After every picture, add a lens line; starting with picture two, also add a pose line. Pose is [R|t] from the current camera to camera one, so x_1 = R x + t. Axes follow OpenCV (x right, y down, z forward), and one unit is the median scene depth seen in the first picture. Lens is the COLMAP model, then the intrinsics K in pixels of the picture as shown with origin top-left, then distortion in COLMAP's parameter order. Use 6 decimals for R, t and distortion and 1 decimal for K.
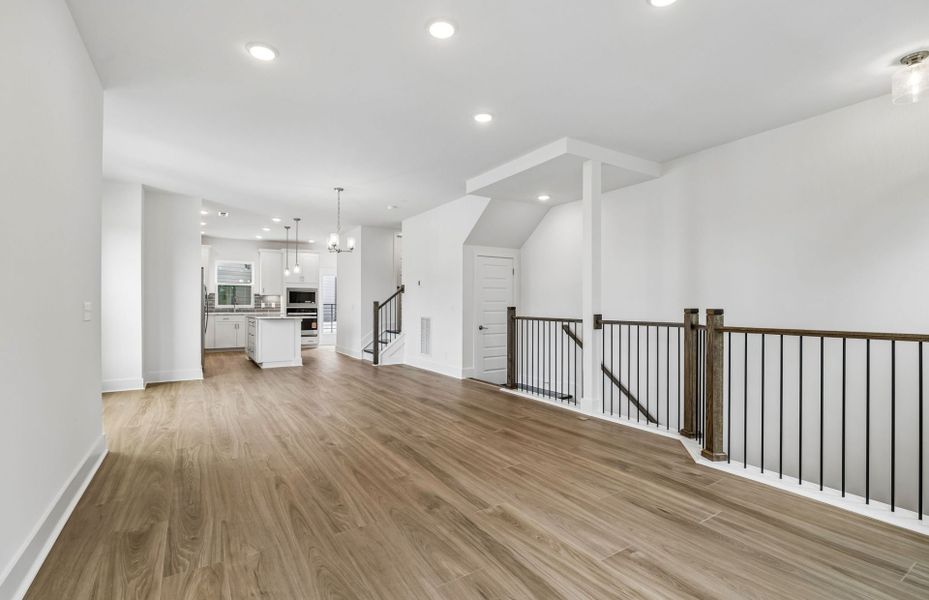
lens RADIAL K [[426.5, 0, 468.2], [0, 426.5, 306.6], [0, 0, 1]] dist [-0.013080, 0.000455]
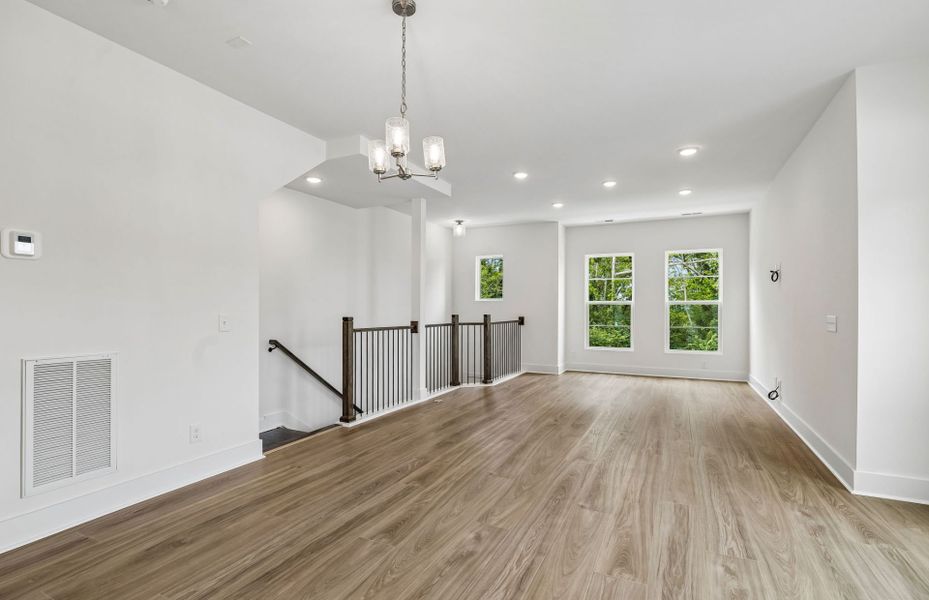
lens RADIAL K [[426.5, 0, 468.2], [0, 426.5, 306.6], [0, 0, 1]] dist [-0.013080, 0.000455]
pose [[-0.511075, 0.000921, 0.859535, -0.901577], [0.001452, 0.999999, -0.000208, -0.024257], [-0.859535, 0.001142, -0.511076, 1.587857]]
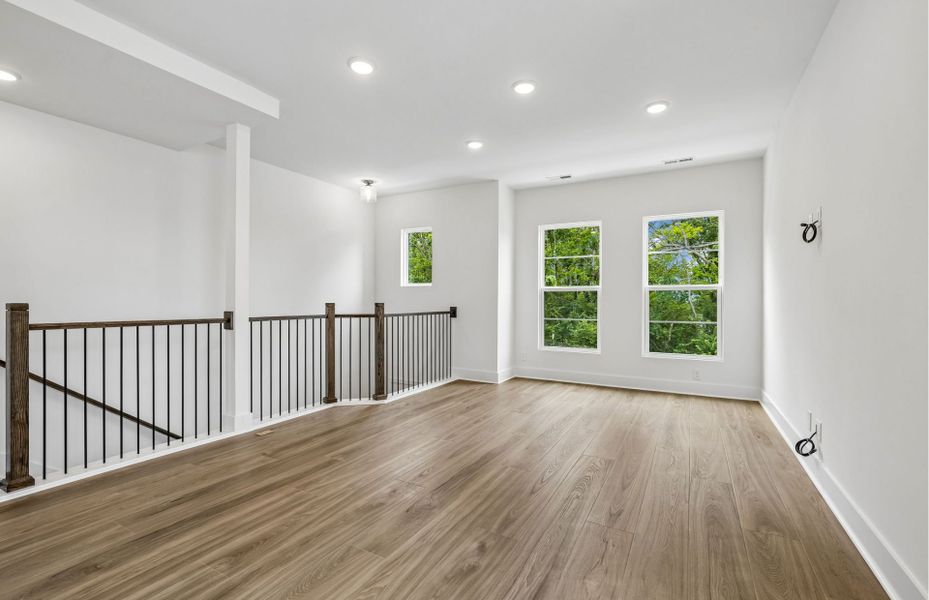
lens RADIAL K [[401.3, 0, 464.5], [0, 401.3, 300.0], [0, 0, 1]] dist [-0.011647, 0.000111]
pose [[-0.457486, -0.002966, 0.889212, -0.632168], [-0.000268, 0.999995, 0.003197, -0.006599], [-0.889217, 0.001224, -0.457484, 1.018459]]
